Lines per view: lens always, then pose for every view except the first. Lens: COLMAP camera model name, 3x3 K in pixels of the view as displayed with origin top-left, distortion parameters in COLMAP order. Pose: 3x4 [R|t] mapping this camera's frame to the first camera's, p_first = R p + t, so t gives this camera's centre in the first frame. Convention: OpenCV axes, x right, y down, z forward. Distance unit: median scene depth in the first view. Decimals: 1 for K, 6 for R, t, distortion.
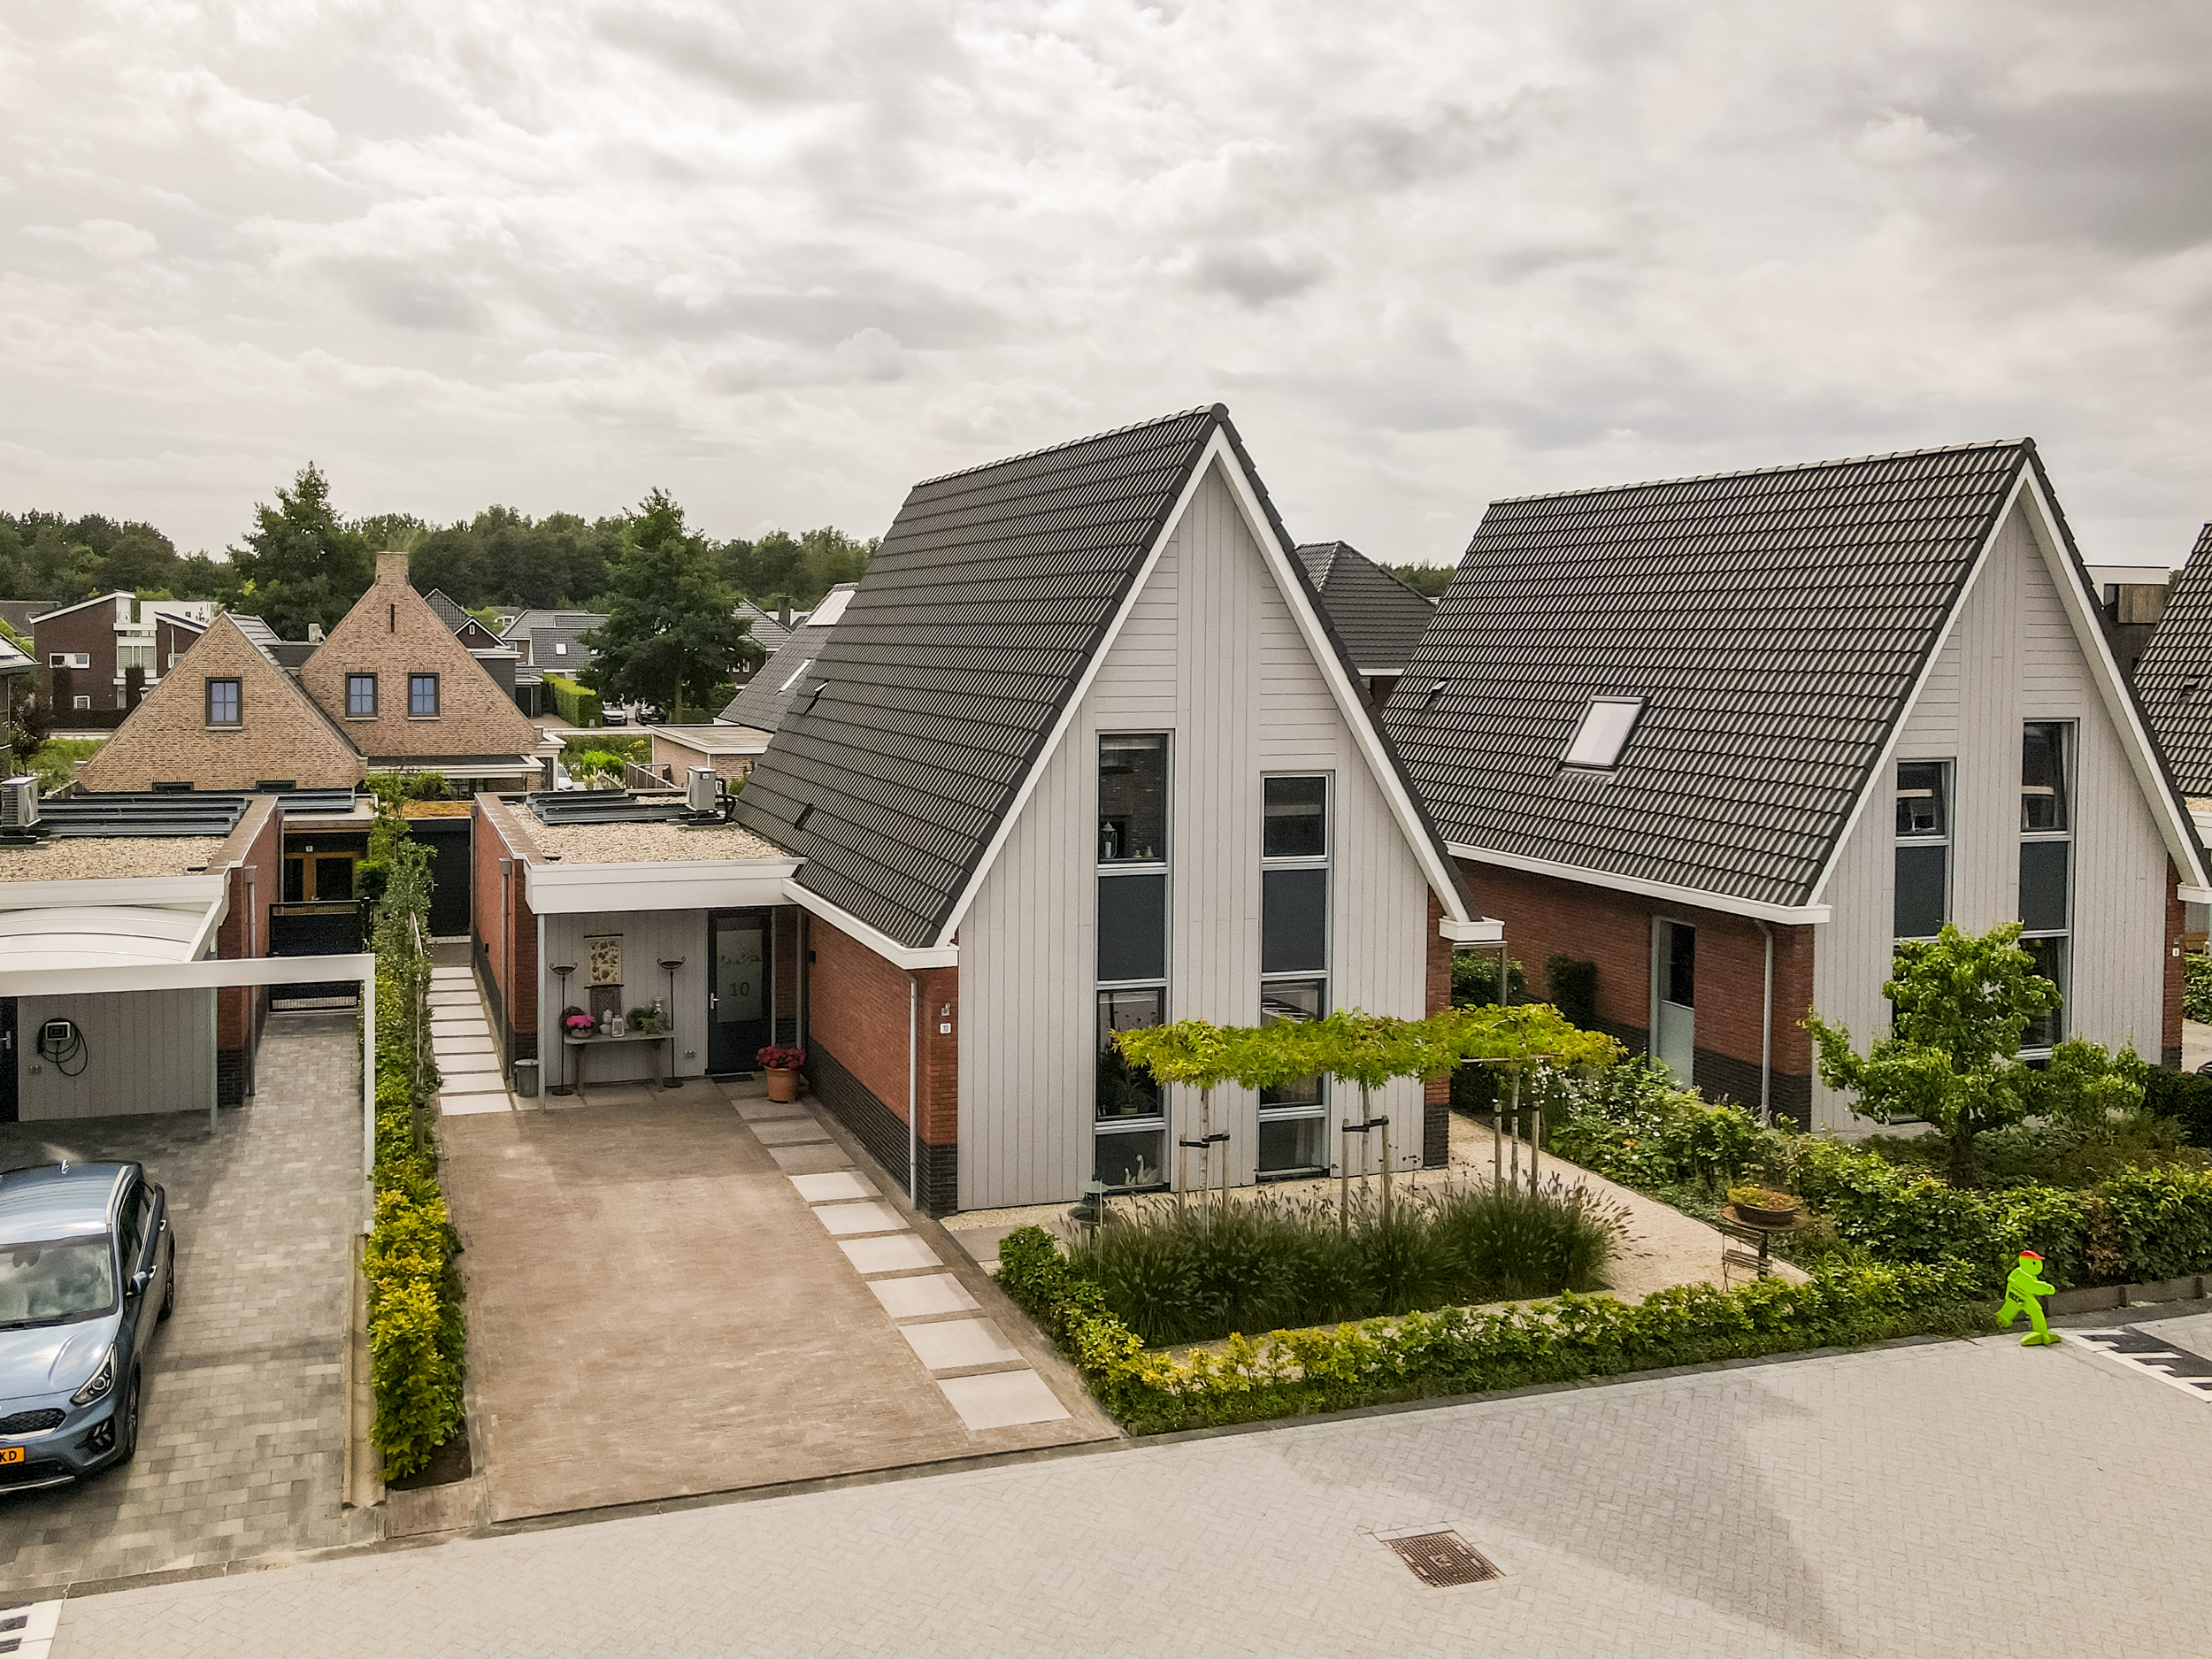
lens RADIAL K [[2137.7, 0, 1106.0], [0, 2137.7, 829.5], [0, 0, 1]] dist [0.029629, 0.017467]
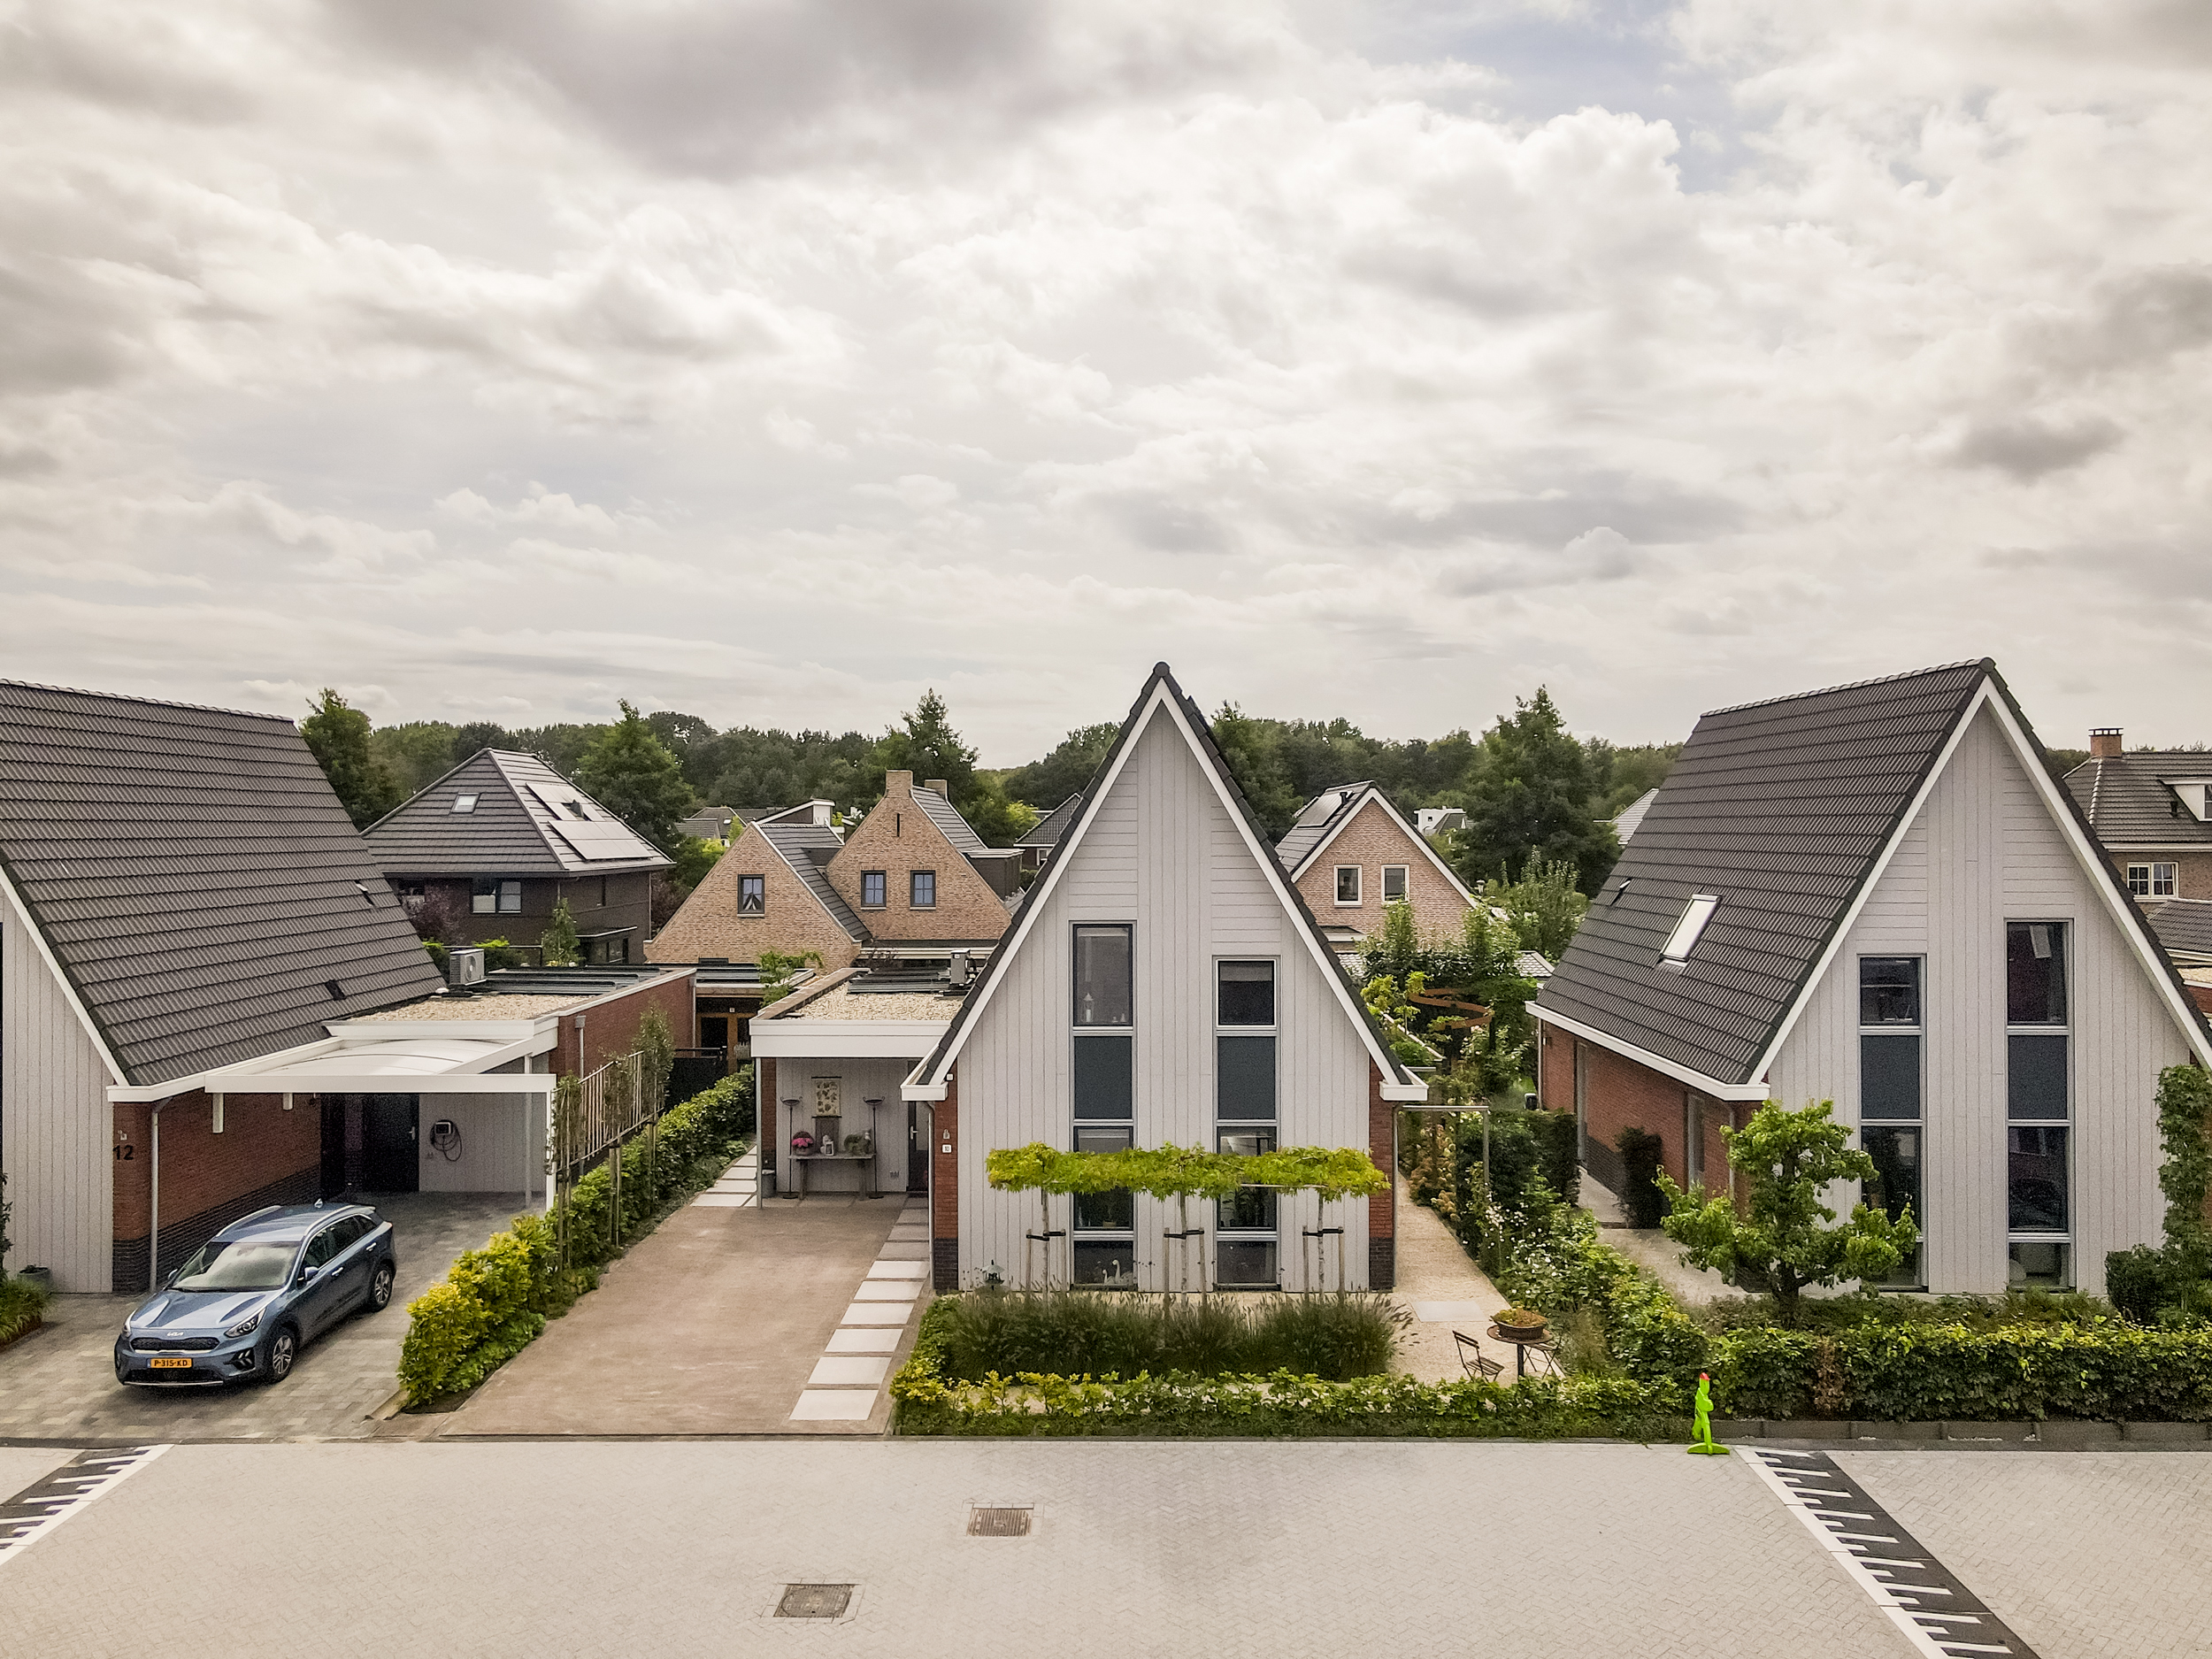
lens RADIAL K [[2137.7, 0, 1106.0], [0, 2137.7, 829.5], [0, 0, 1]] dist [0.029629, 0.017467]
pose [[0.936078, -0.006589, -0.351732, 0.439871], [-0.024868, 0.996084, -0.084843, 0.007311], [0.350913, 0.088166, 0.932248, -0.185555]]
